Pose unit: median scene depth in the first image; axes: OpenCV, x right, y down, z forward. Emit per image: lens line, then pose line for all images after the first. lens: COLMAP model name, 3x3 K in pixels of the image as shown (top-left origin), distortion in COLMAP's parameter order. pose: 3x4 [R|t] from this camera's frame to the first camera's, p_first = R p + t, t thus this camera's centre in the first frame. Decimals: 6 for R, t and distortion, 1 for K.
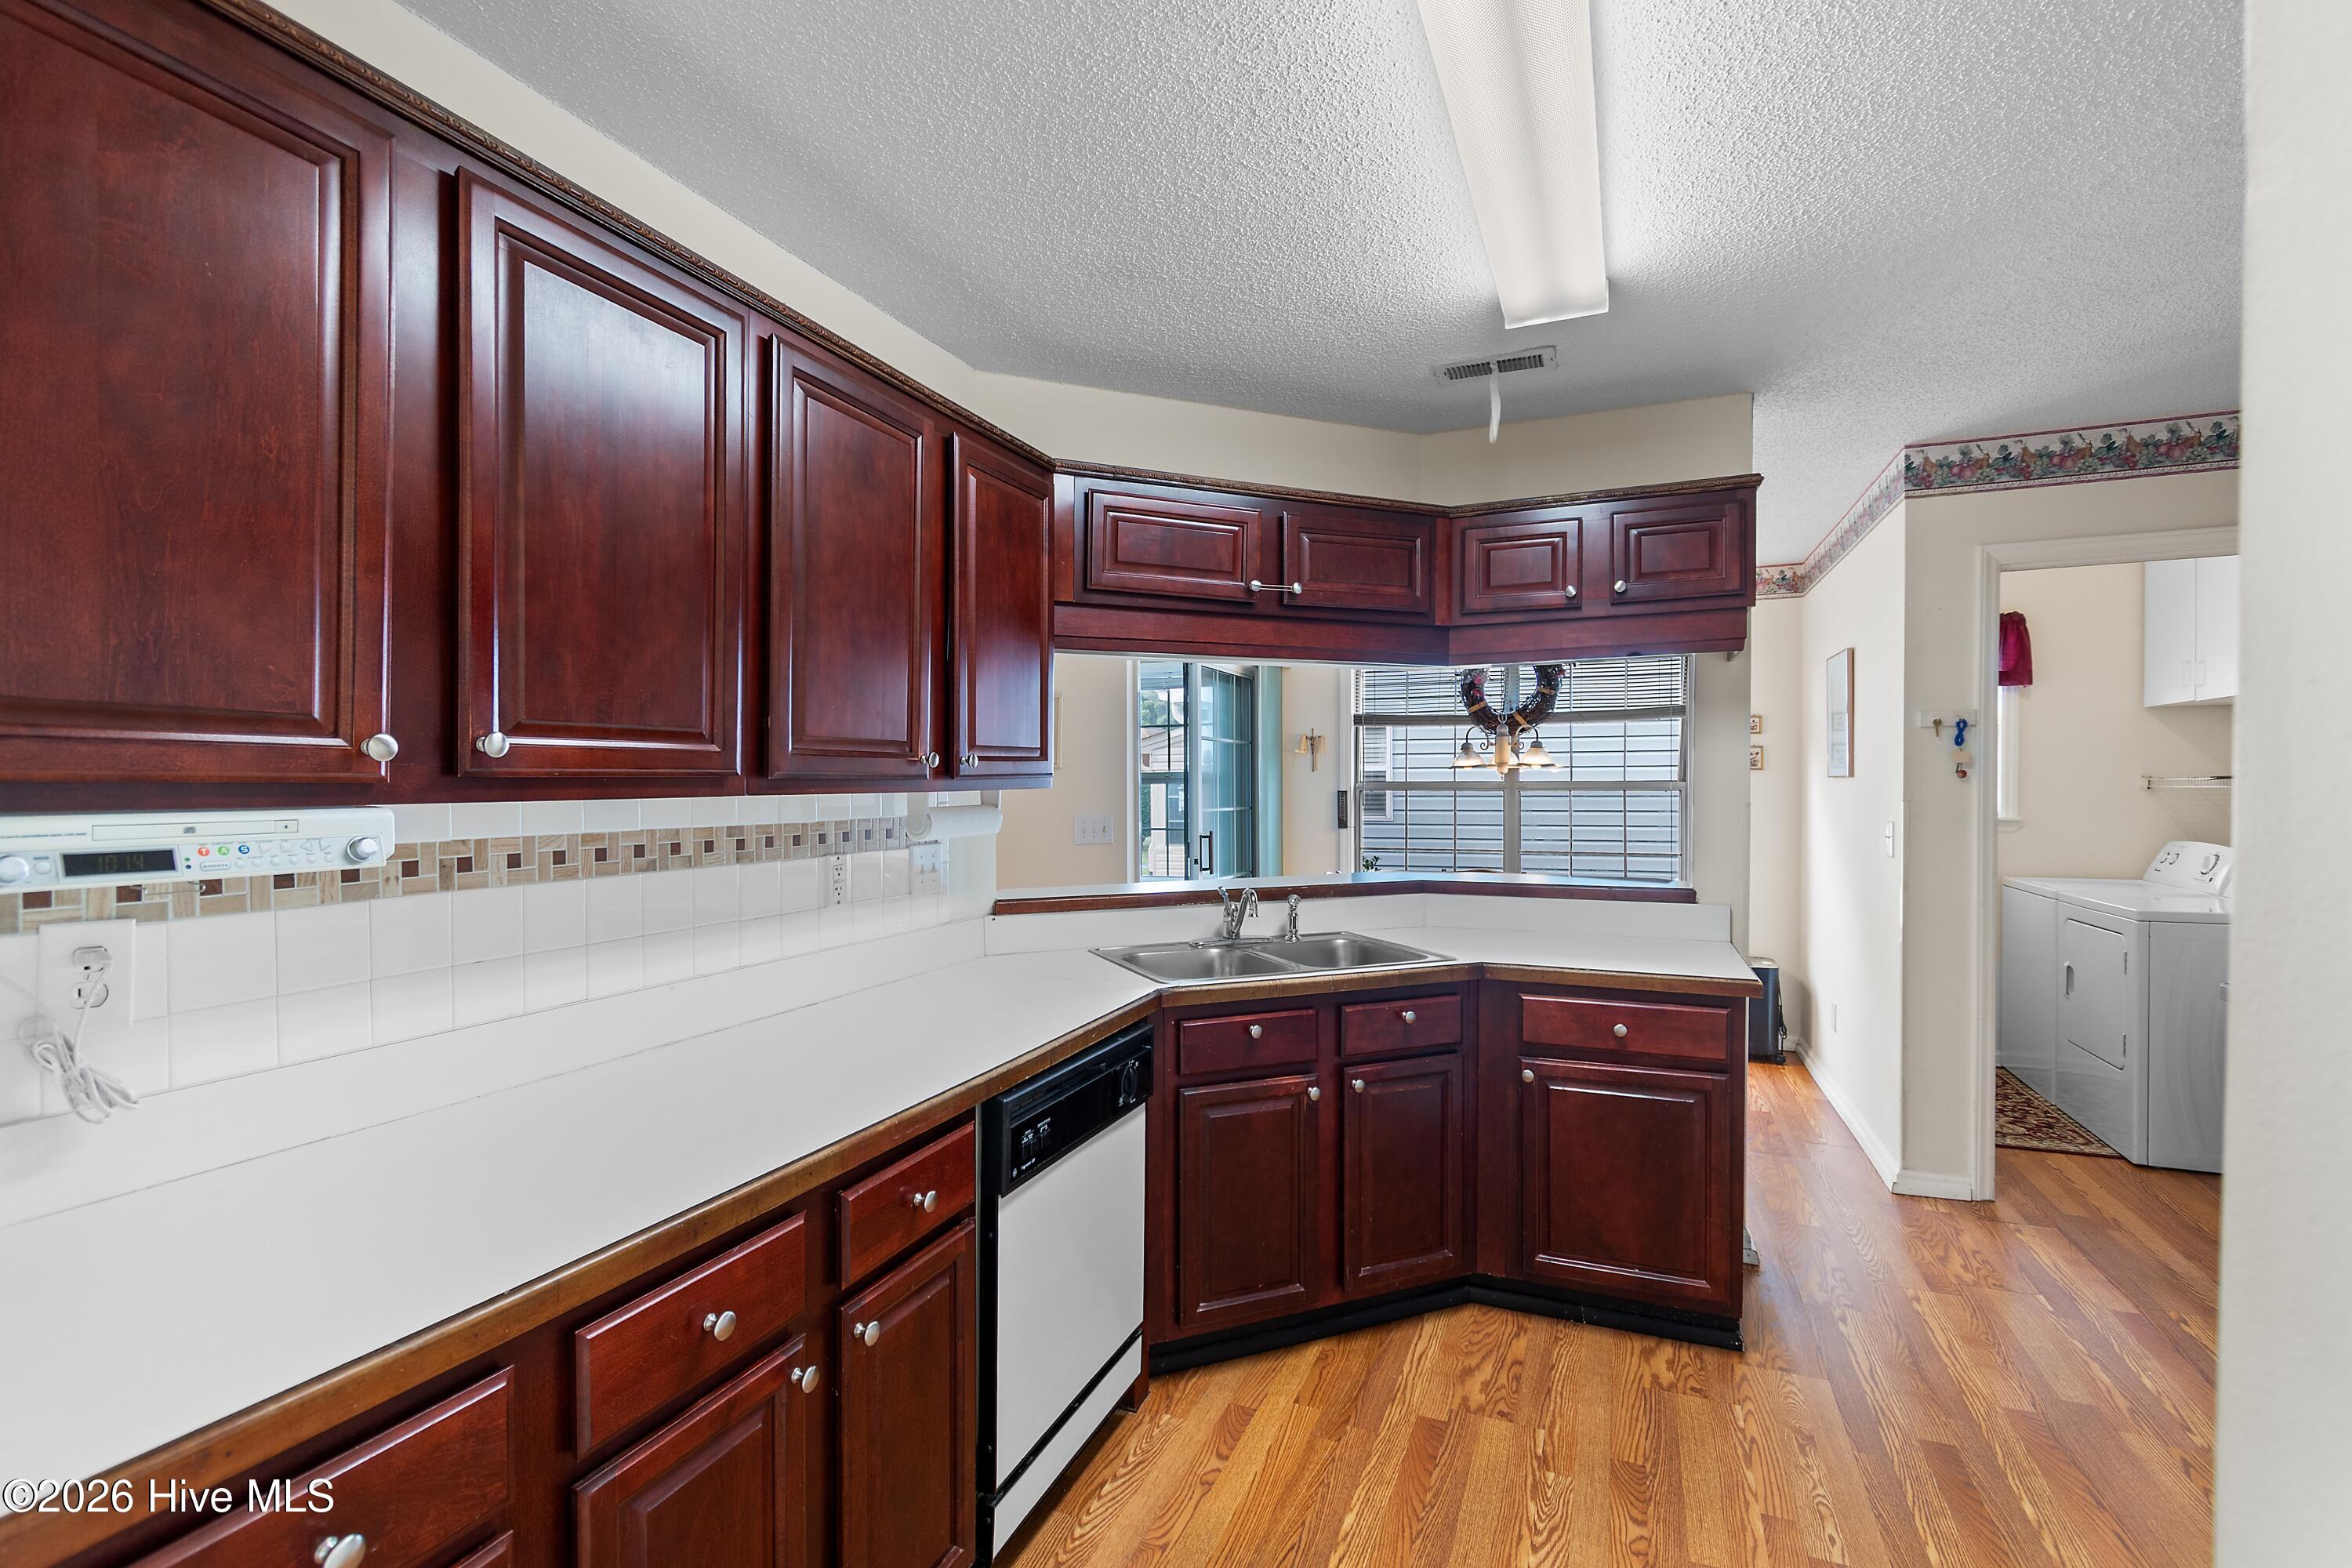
lens RADIAL K [[1052.4, 0, 1172.9], [0, 1052.4, 771.3], [0, 0, 1]] dist [0.002416, 0.000085]
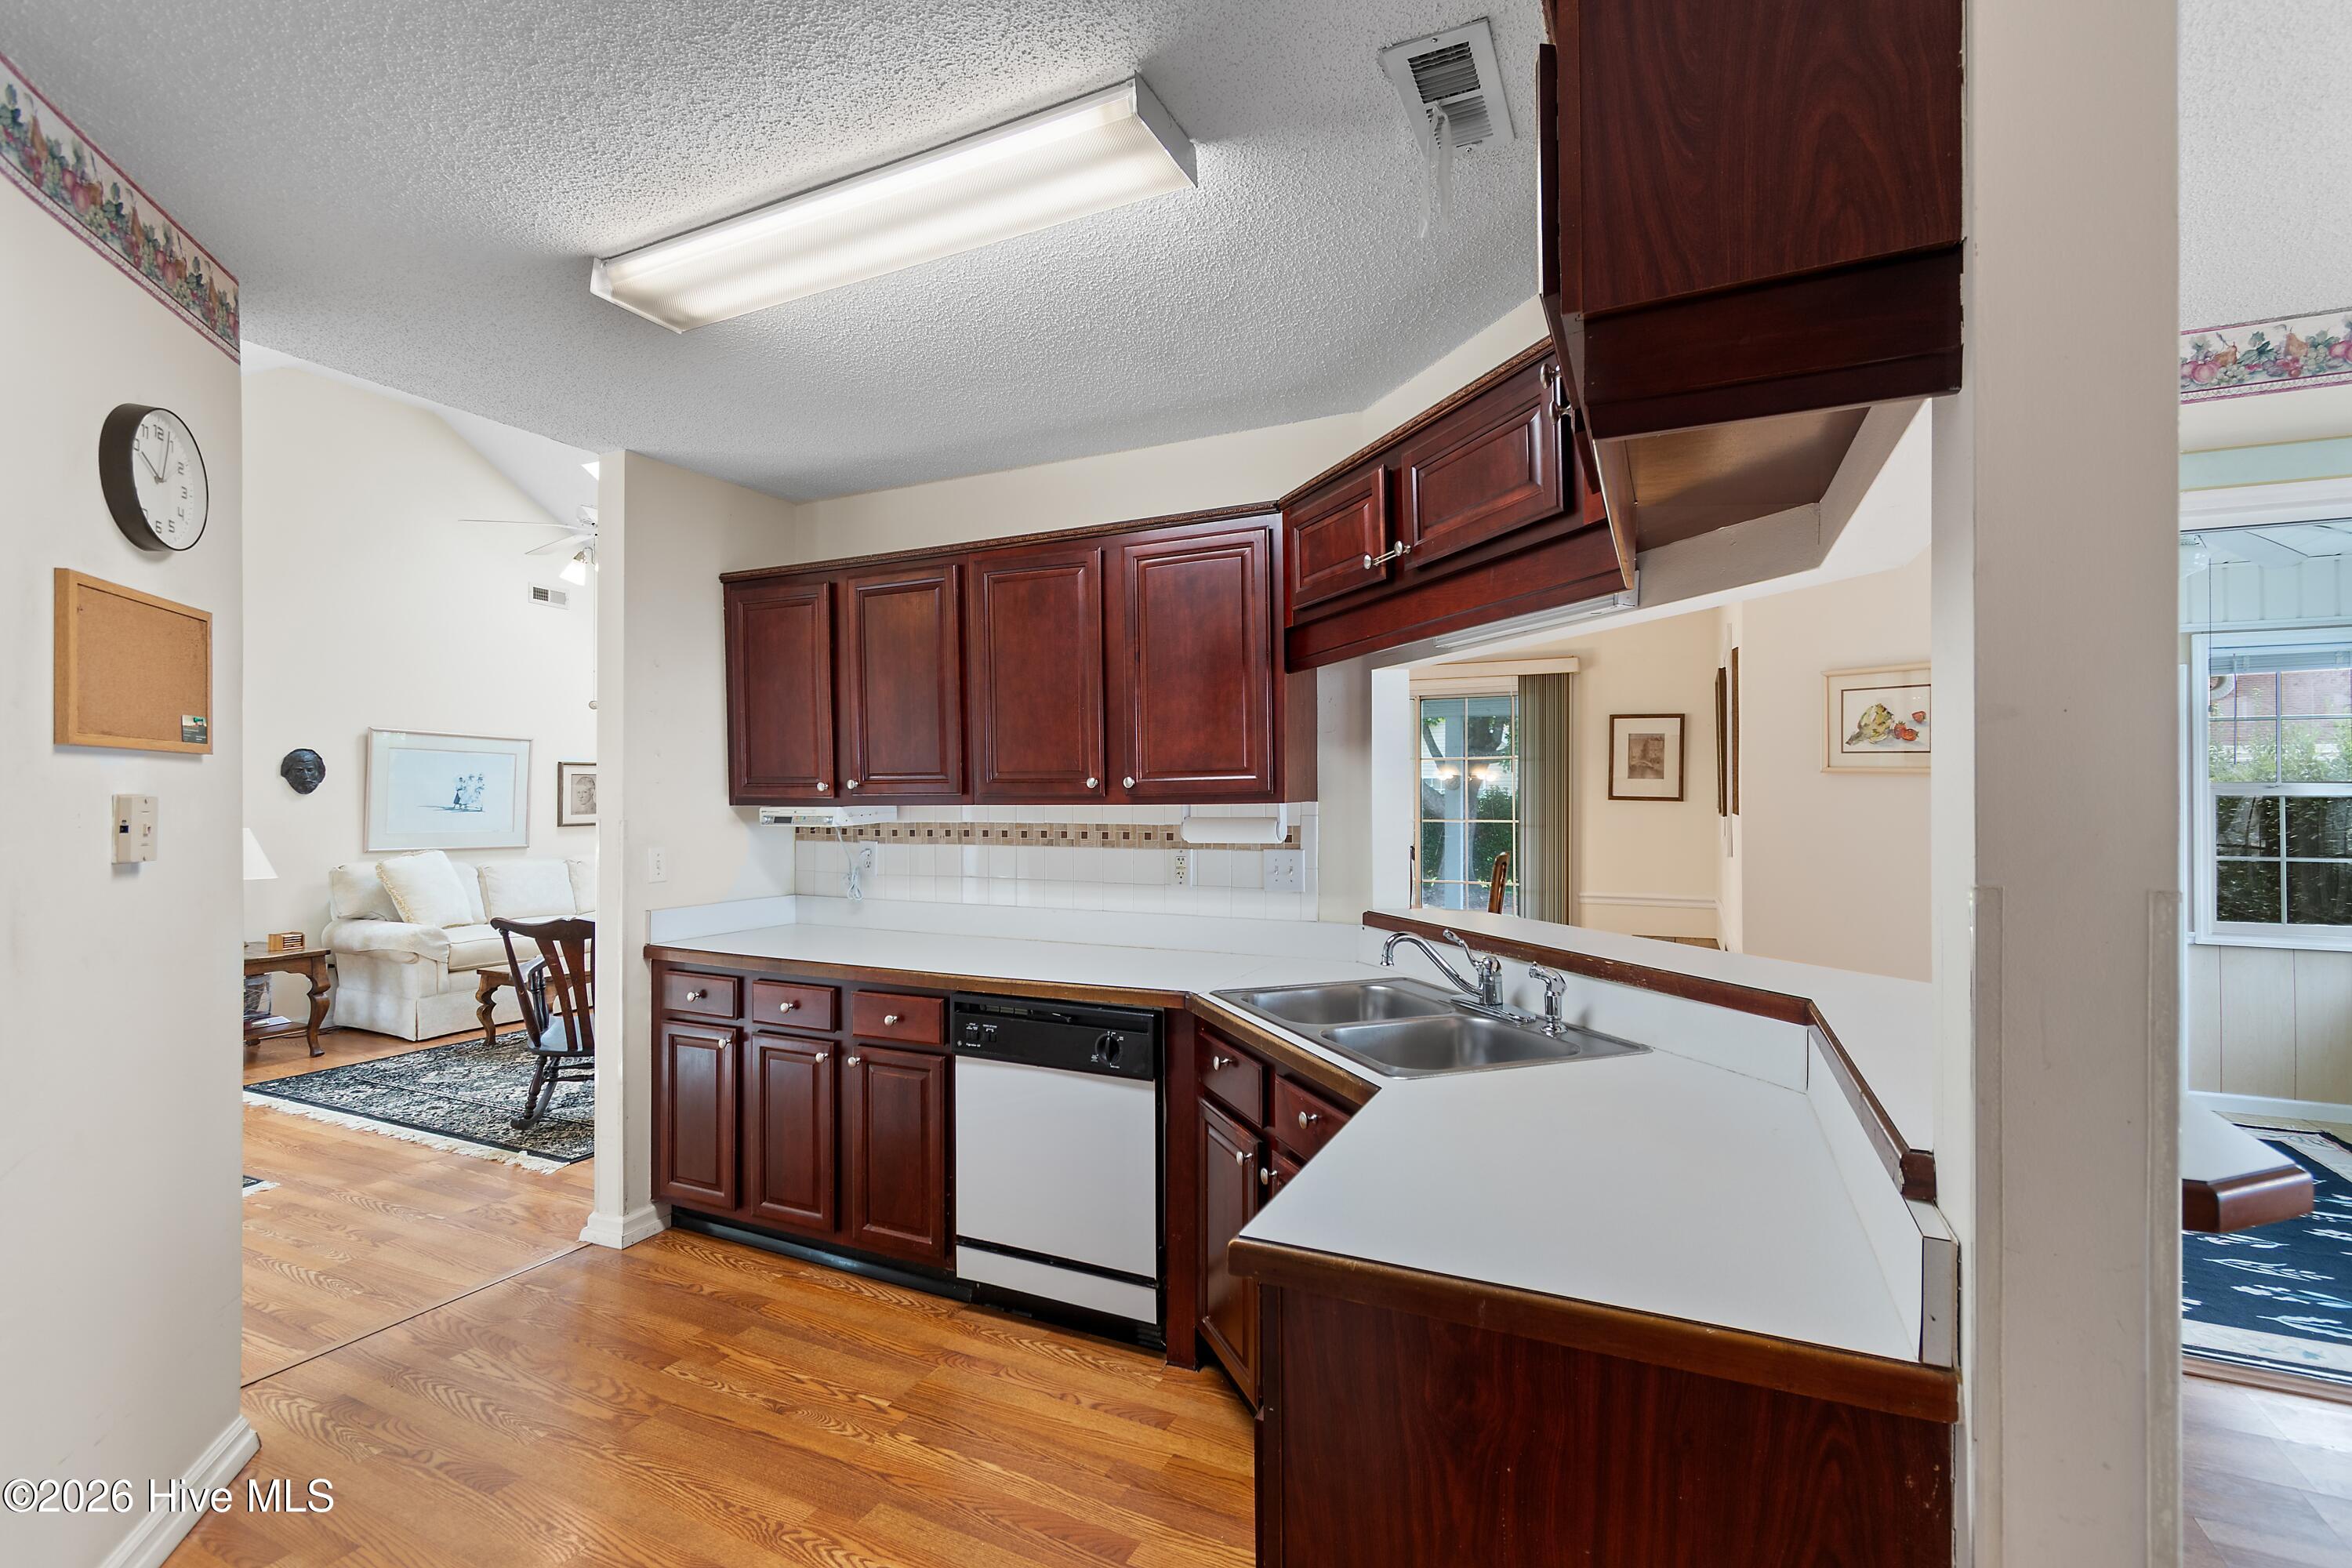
lens RADIAL K [[1052.4, 0, 1172.9], [0, 1052.4, 771.3], [0, 0, 1]] dist [0.002416, 0.000085]
pose [[-0.050297, -0.024596, -0.998431, 1.250218], [0.012020, 0.999609, -0.025230, 0.013116], [0.998662, -0.013270, -0.049982, 1.228183]]
